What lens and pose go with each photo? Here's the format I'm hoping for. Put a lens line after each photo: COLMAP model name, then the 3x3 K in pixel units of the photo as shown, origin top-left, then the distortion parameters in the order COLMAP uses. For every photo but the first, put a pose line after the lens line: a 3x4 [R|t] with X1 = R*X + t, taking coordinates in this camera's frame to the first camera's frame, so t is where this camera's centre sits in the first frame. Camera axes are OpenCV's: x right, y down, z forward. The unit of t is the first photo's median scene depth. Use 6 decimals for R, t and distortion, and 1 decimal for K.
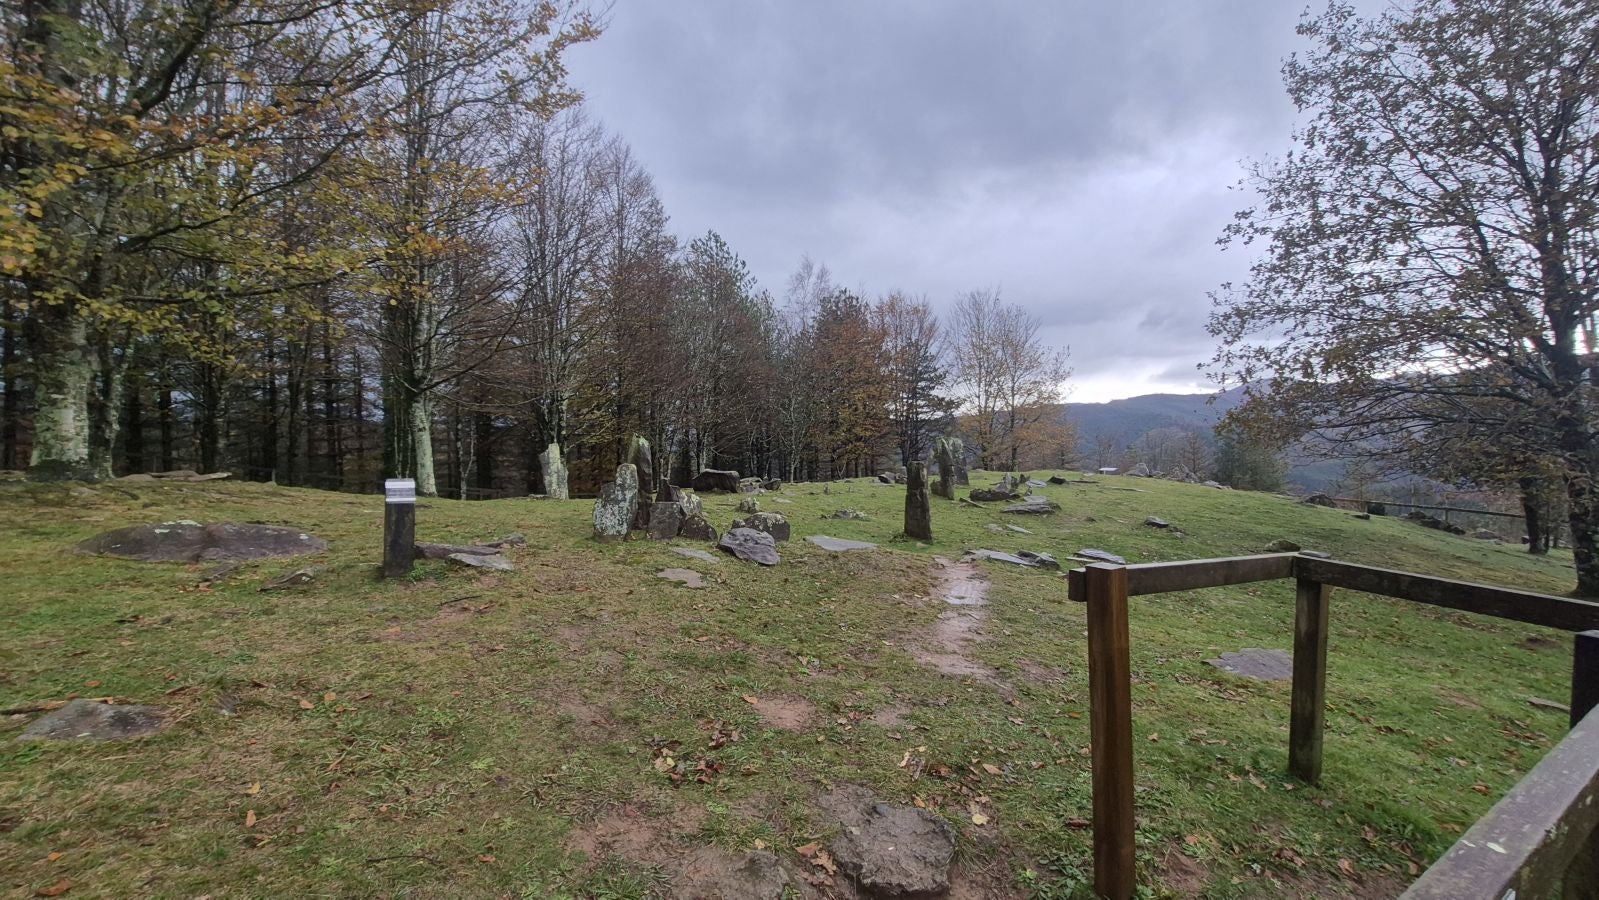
lens RADIAL K [[626.1, 0, 799.5], [0, 626.1, 450.0], [0, 0, 1]] dist [-0.002044, -0.000331]
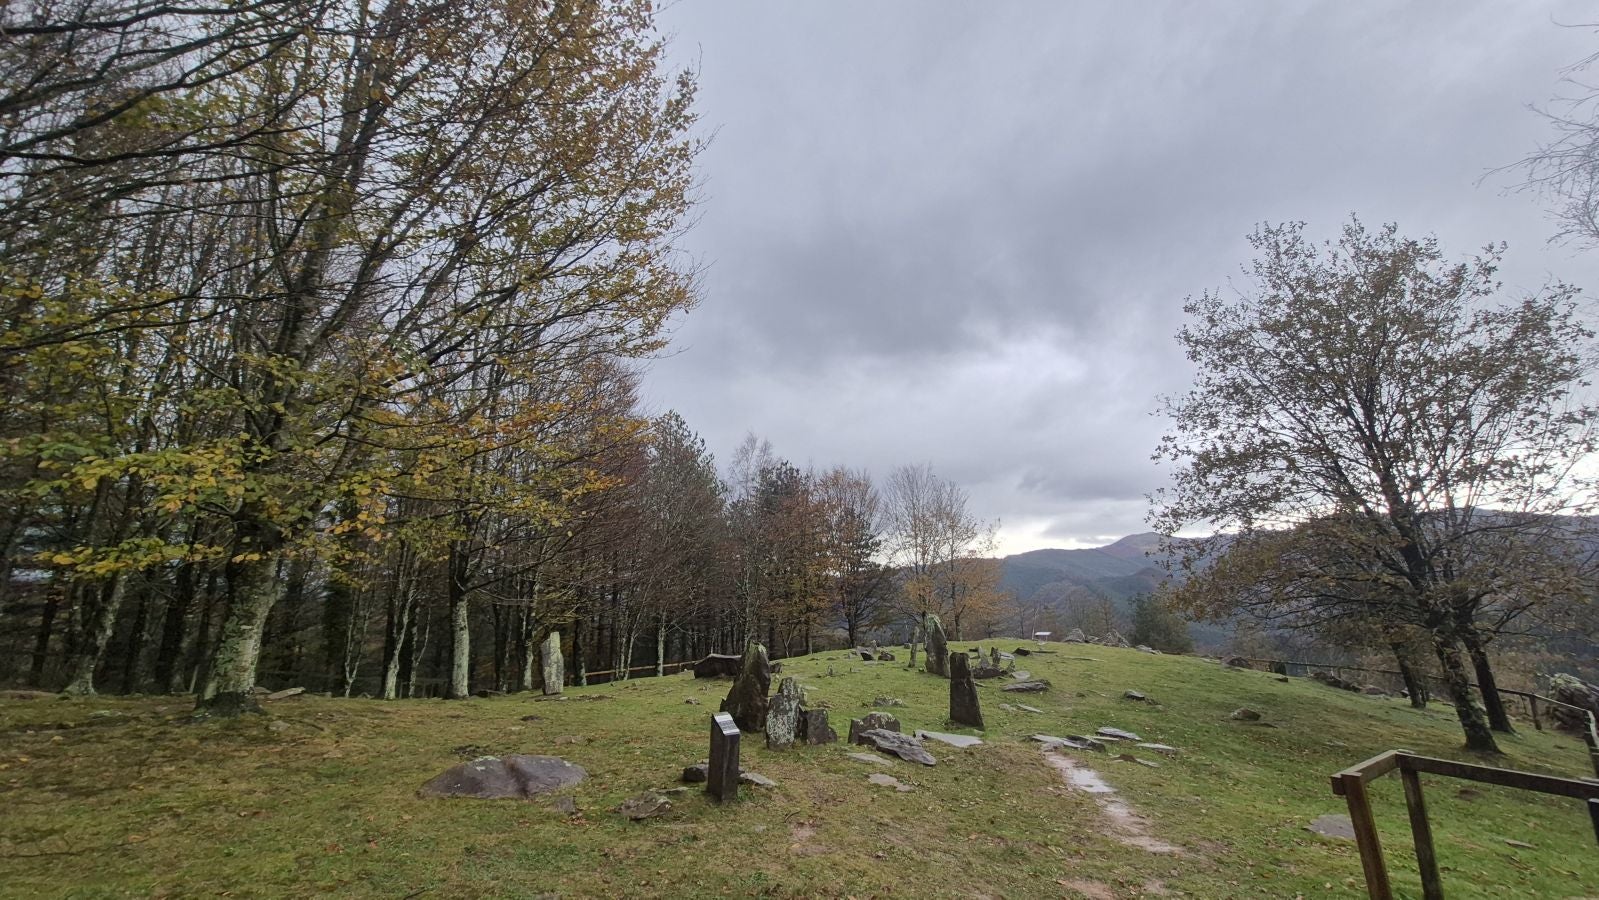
lens RADIAL K [[638.0, 0, 799.5], [0, 638.0, 450.0], [0, 0, 1]] dist [-0.000335, -0.000681]
pose [[0.988228, 0.018138, 0.151907, -0.177285], [0.019345, 0.970161, -0.241687, -0.039882], [-0.151758, 0.241781, 0.958390, -0.099061]]
